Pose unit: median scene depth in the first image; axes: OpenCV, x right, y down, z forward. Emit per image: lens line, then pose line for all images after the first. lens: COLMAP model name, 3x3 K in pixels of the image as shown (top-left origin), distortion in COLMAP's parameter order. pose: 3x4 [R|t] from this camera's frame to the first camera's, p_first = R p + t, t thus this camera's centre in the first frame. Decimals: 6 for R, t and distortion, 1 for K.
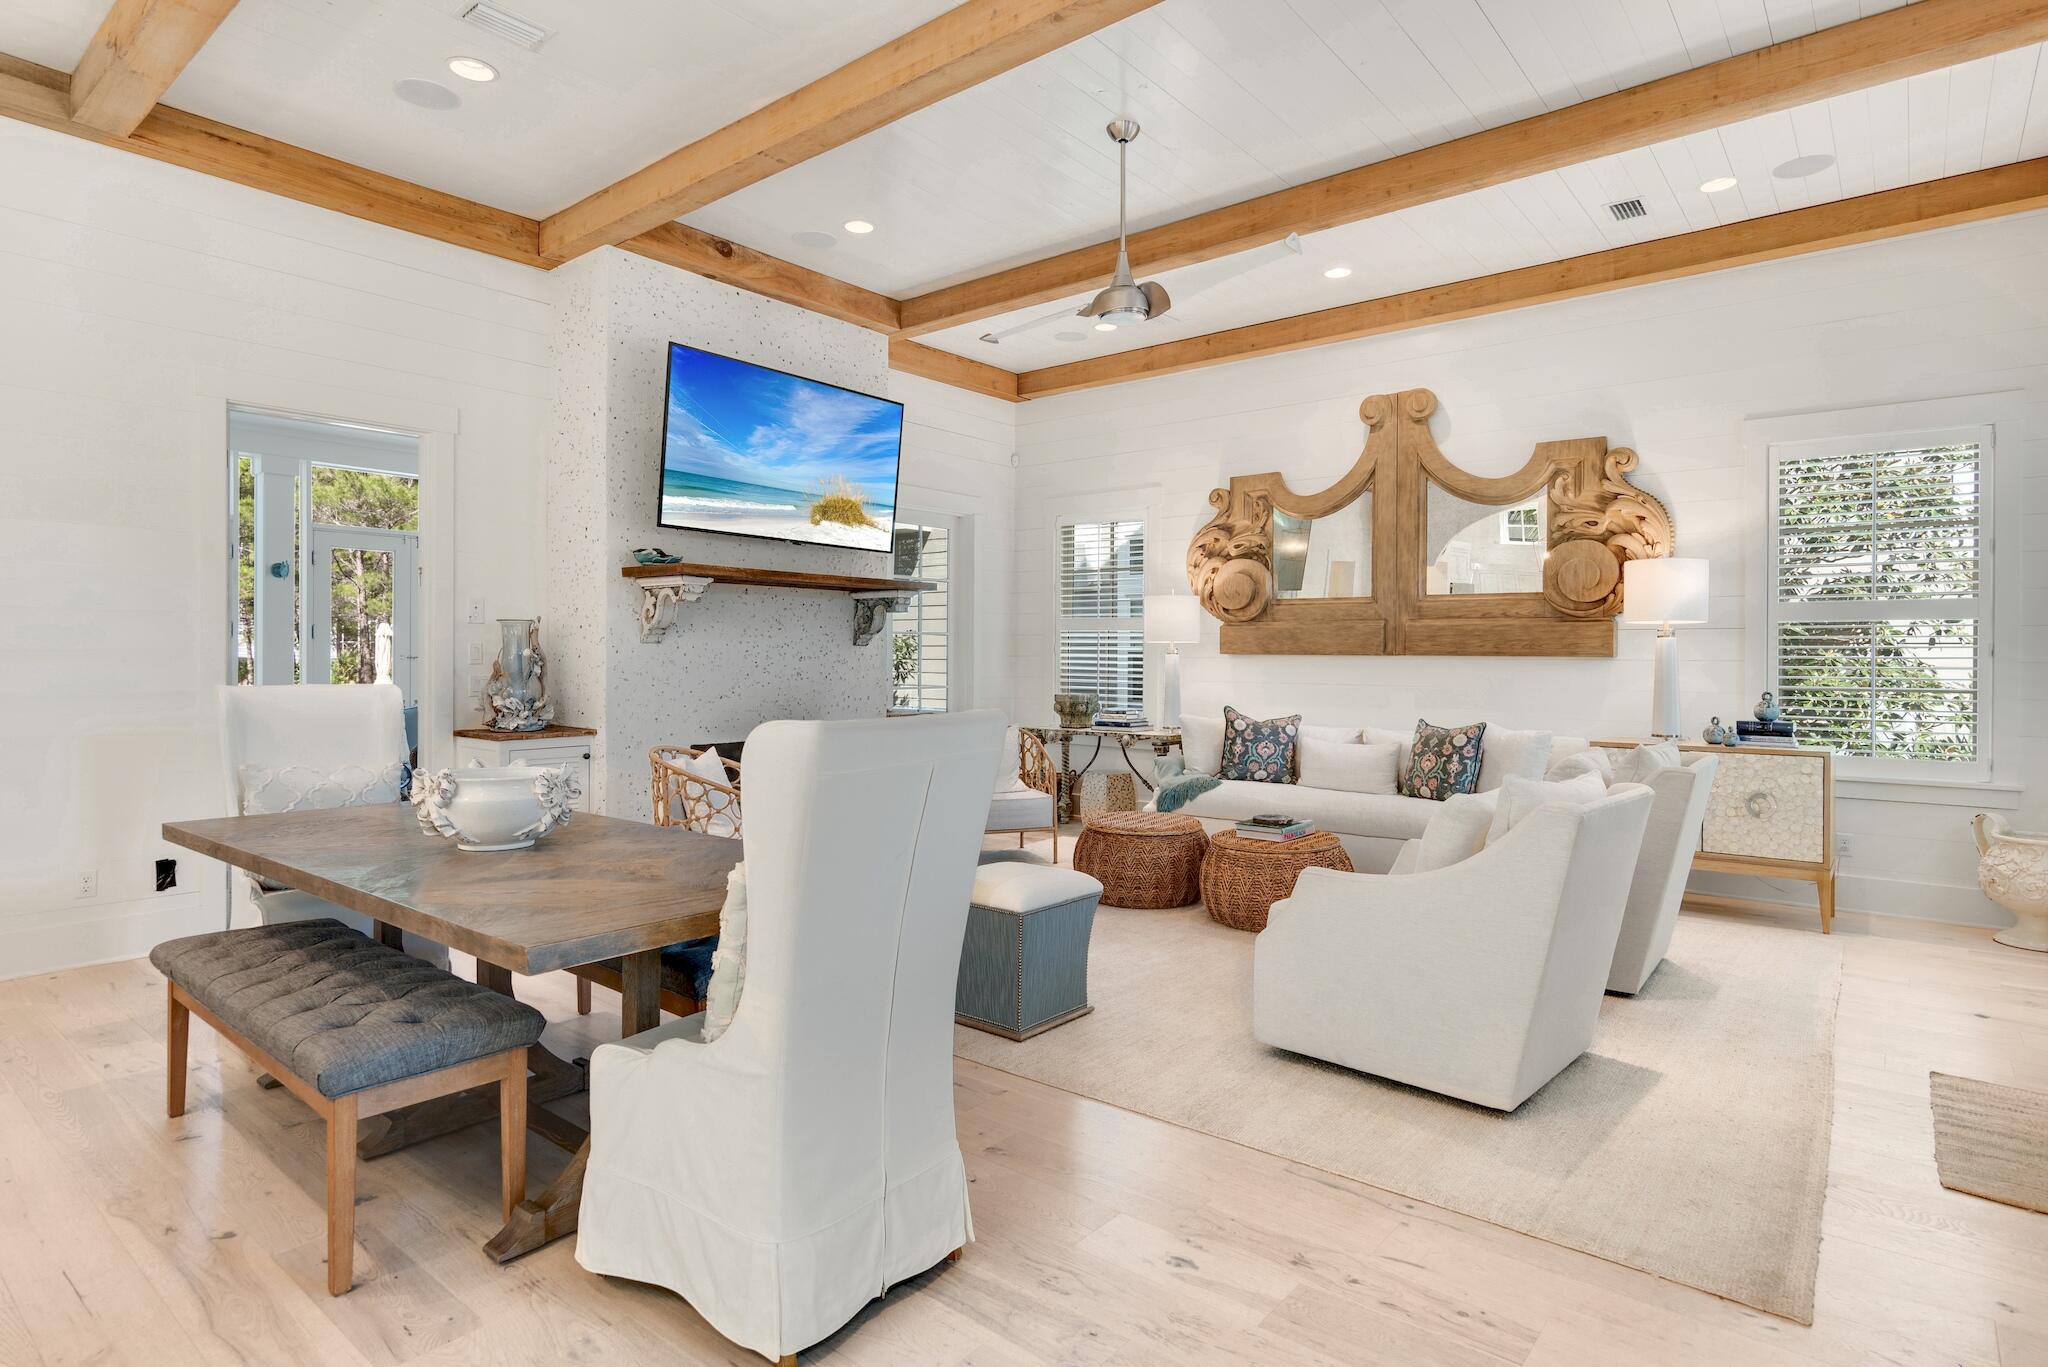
lens RADIAL K [[1076.7, 0, 1031.2], [0, 1076.7, 658.8], [0, 0, 1]] dist [0.004379, -0.004493]
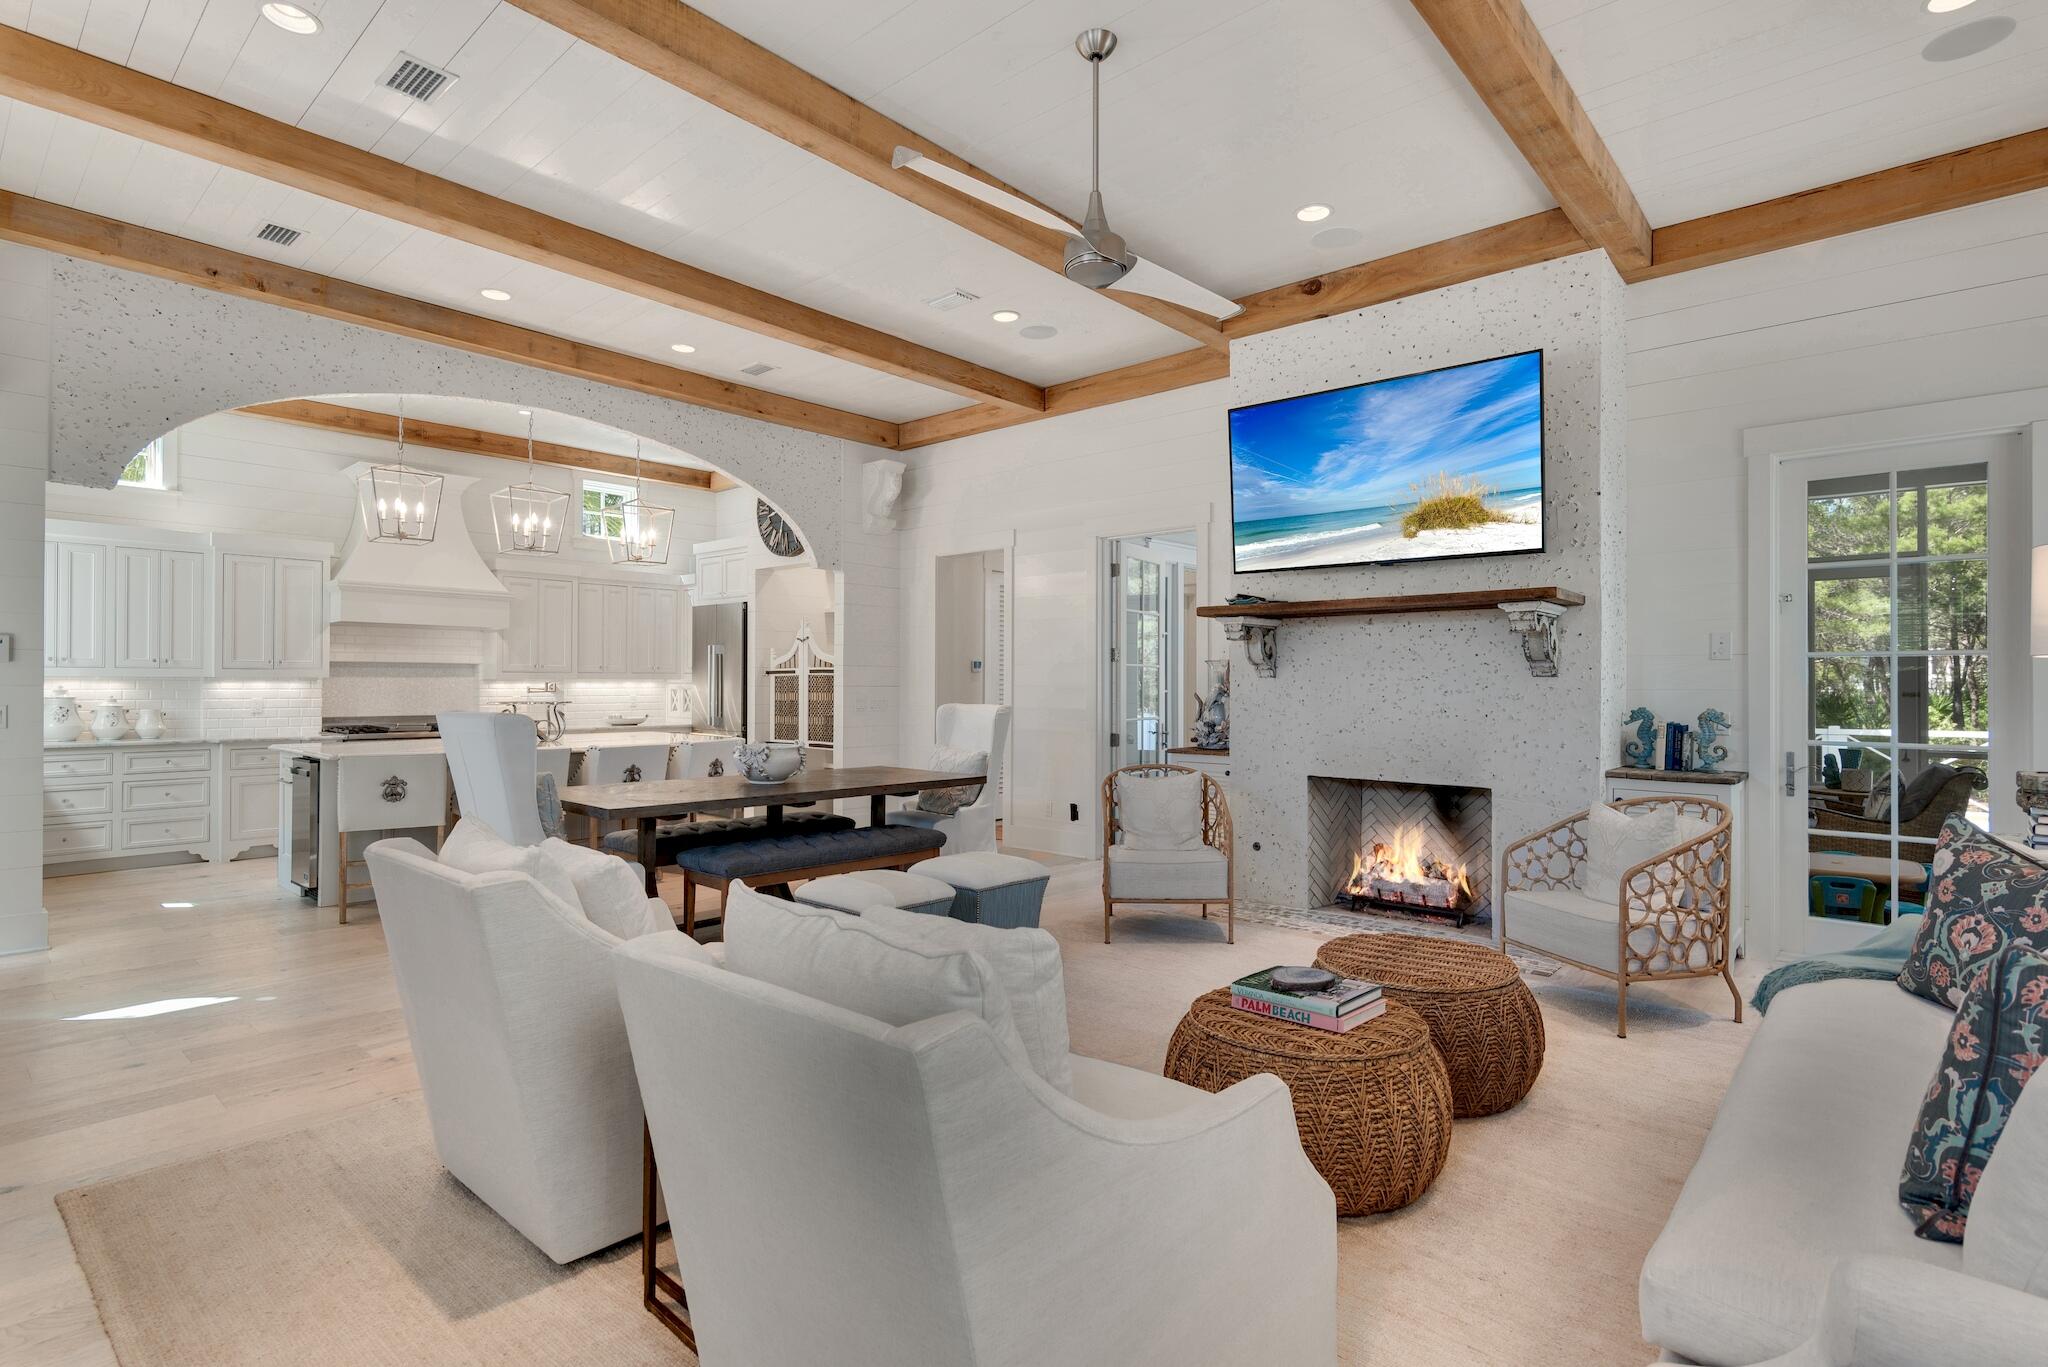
lens RADIAL K [[997.7, 0, 1033.0], [0, 997.7, 684.8], [0, 0, 1]] dist [0.010151, -0.004348]
pose [[-0.034469, -0.005306, -0.999392, 0.634770], [-0.006629, 0.999965, -0.005081, -0.000246], [0.999384, 0.006450, -0.034503, 0.741878]]
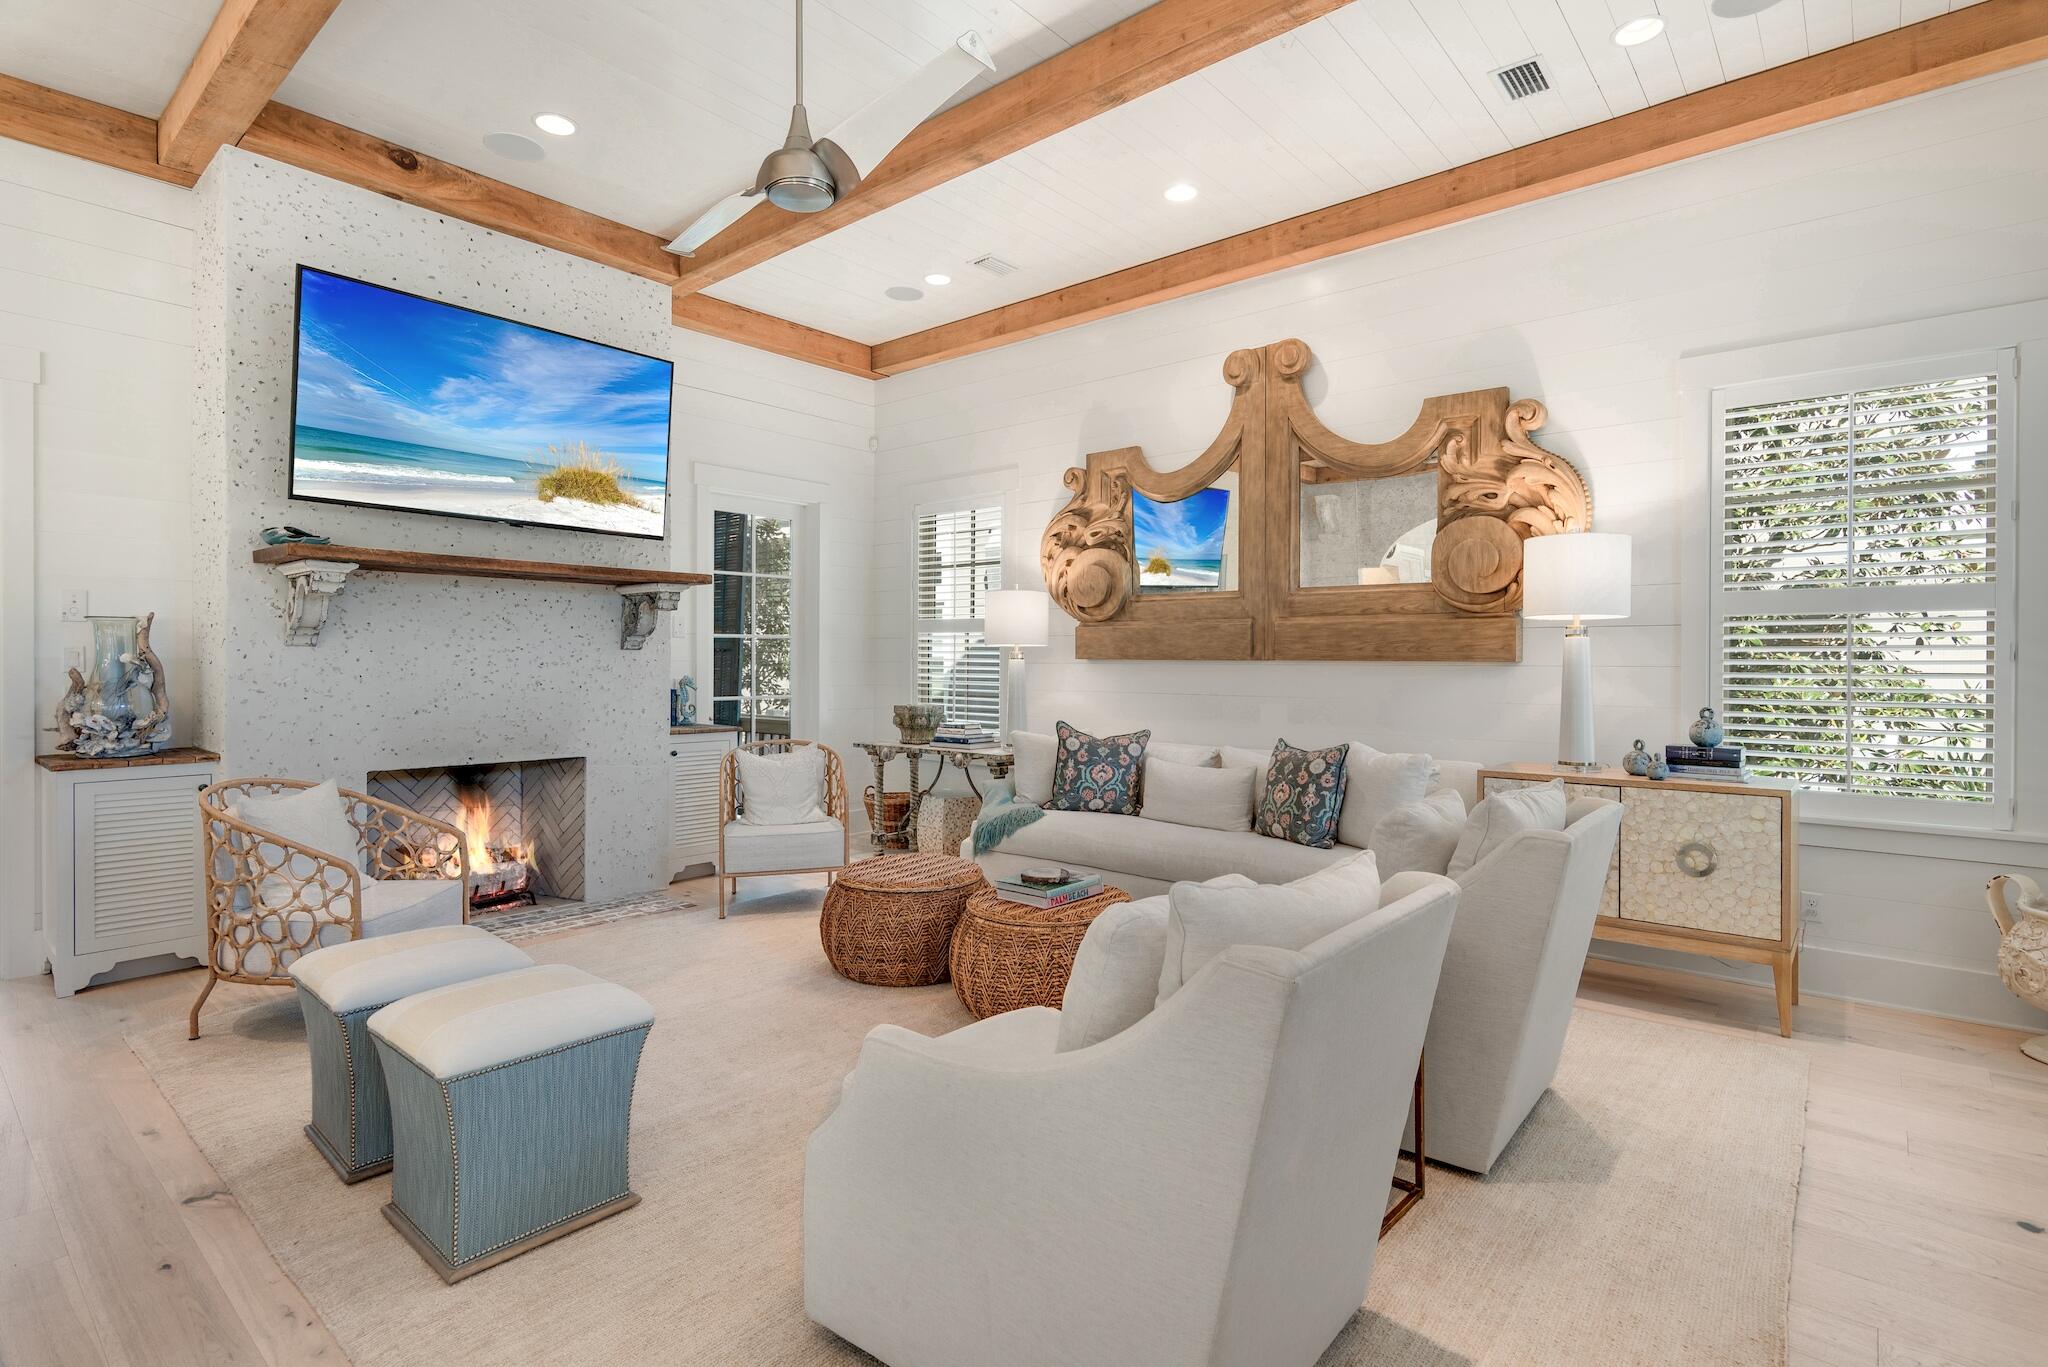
lens RADIAL K [[997.7, 0, 1025.7], [0, 997.7, 663.3], [0, 0, 1]] dist [0.010151, -0.004348]
pose [[0.999743, -0.000683, -0.022647, 0.190955], [0.000657, 0.999999, -0.001144, -0.000106], [0.022647, 0.001129, 0.999743, 0.247233]]
